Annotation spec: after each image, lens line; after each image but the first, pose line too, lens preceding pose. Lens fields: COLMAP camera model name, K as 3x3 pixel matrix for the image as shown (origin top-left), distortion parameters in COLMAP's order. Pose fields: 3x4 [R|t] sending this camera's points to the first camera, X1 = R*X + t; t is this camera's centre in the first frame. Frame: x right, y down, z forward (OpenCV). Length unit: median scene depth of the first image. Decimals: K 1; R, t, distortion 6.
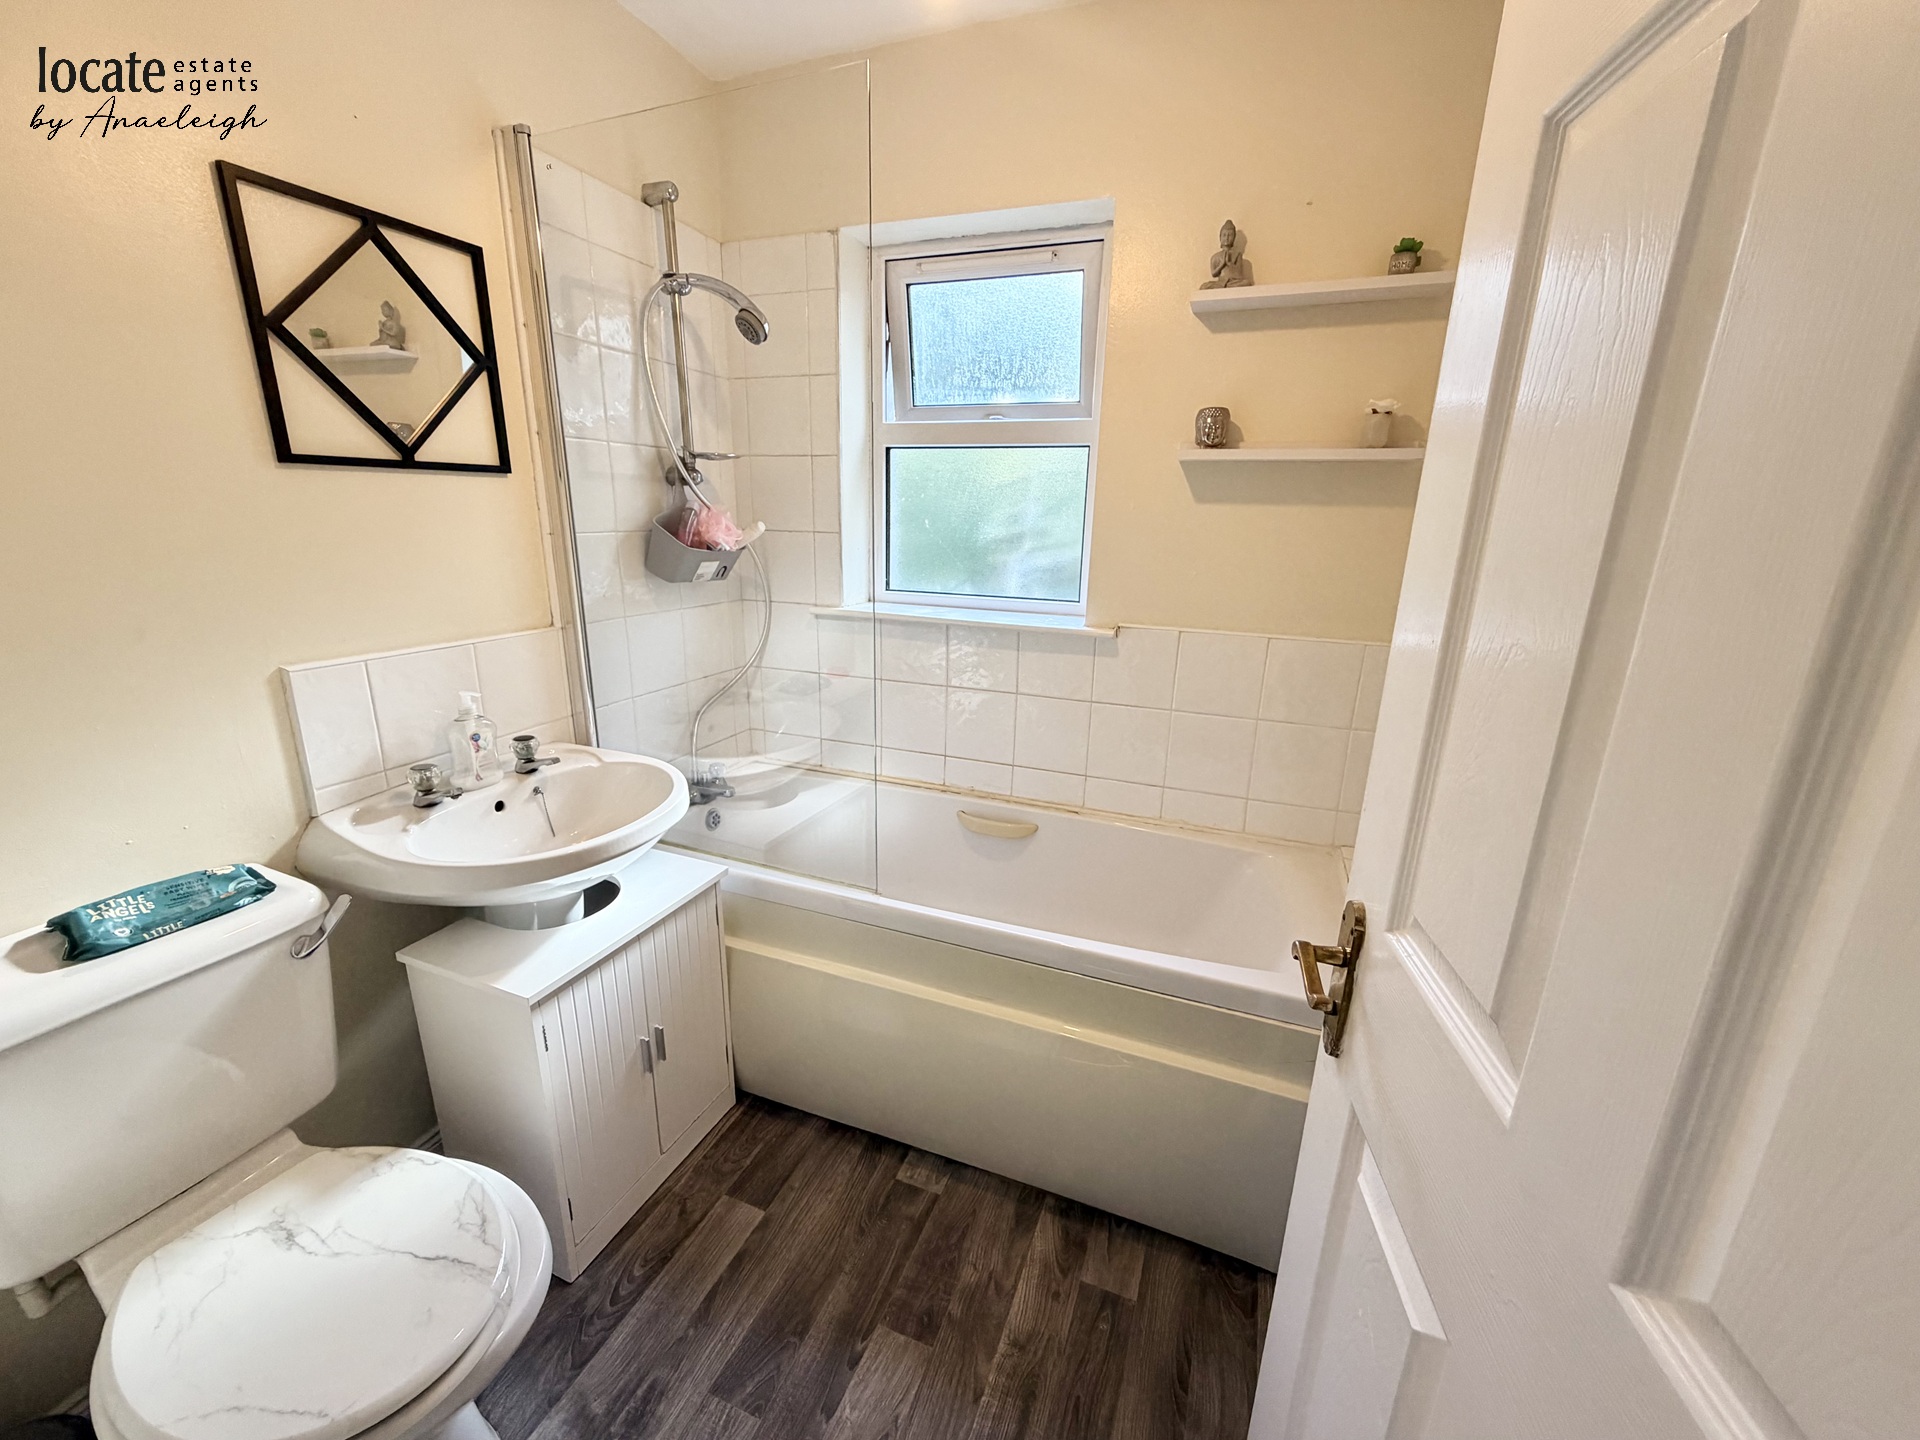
lens RADIAL K [[766.8, 0, 960.8], [0, 766.8, 727.6], [0, 0, 1]] dist [-0.001814, 0.000208]
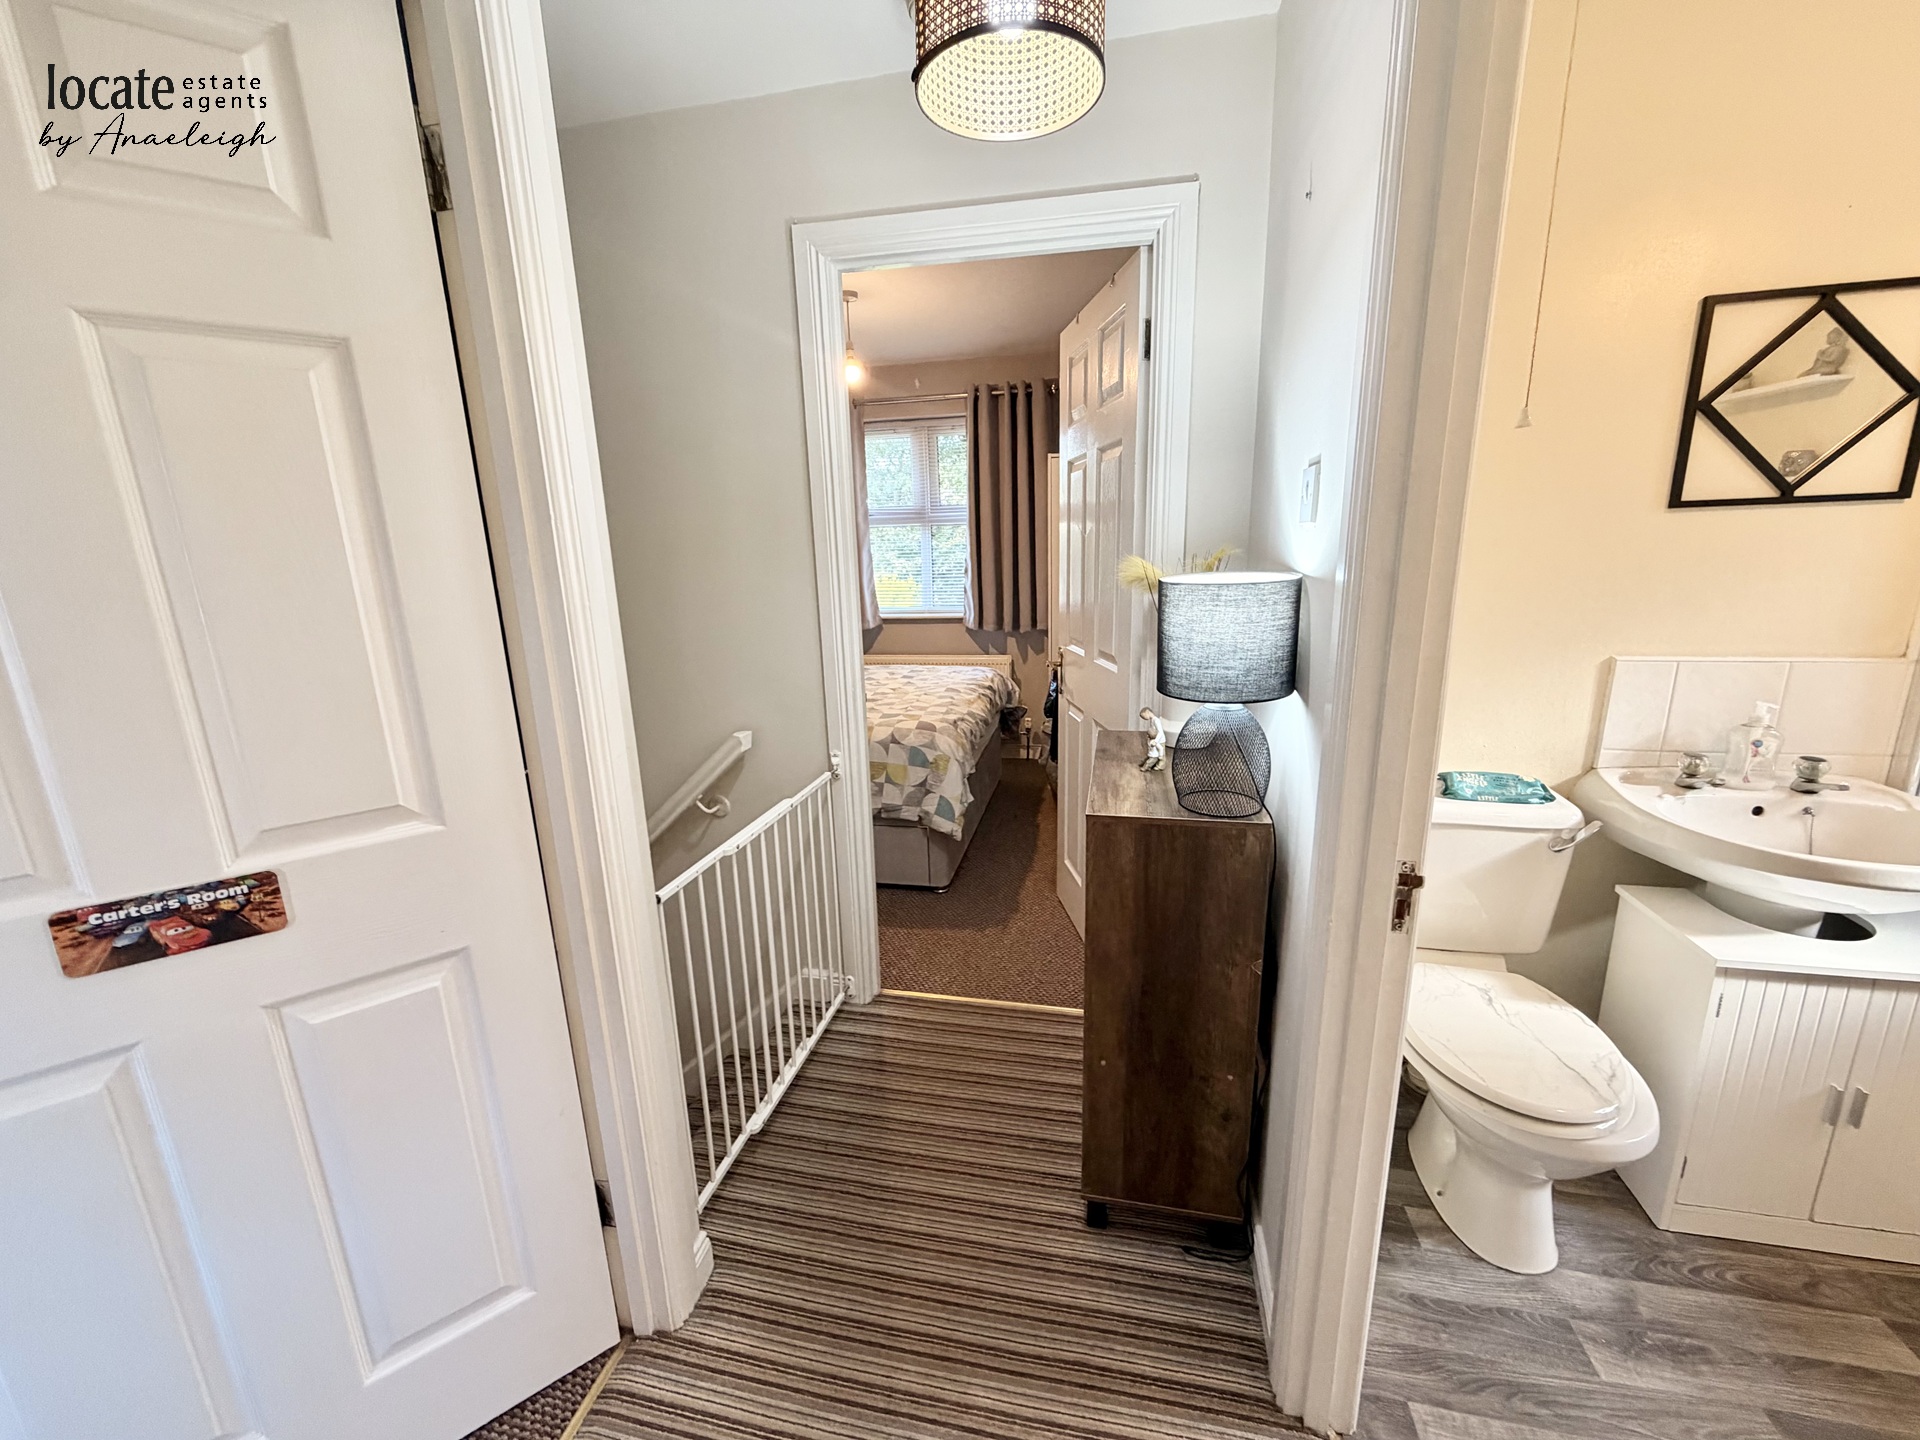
lens RADIAL K [[766.8, 0, 953.1], [0, 766.8, 729.3], [0, 0, 1]] dist [-0.001814, 0.000208]
pose [[0.152053, 0.196166, -0.968710, 0.271754], [-0.240855, 0.957914, 0.156174, 0.108321], [0.958576, 0.209571, 0.192902, -0.348853]]
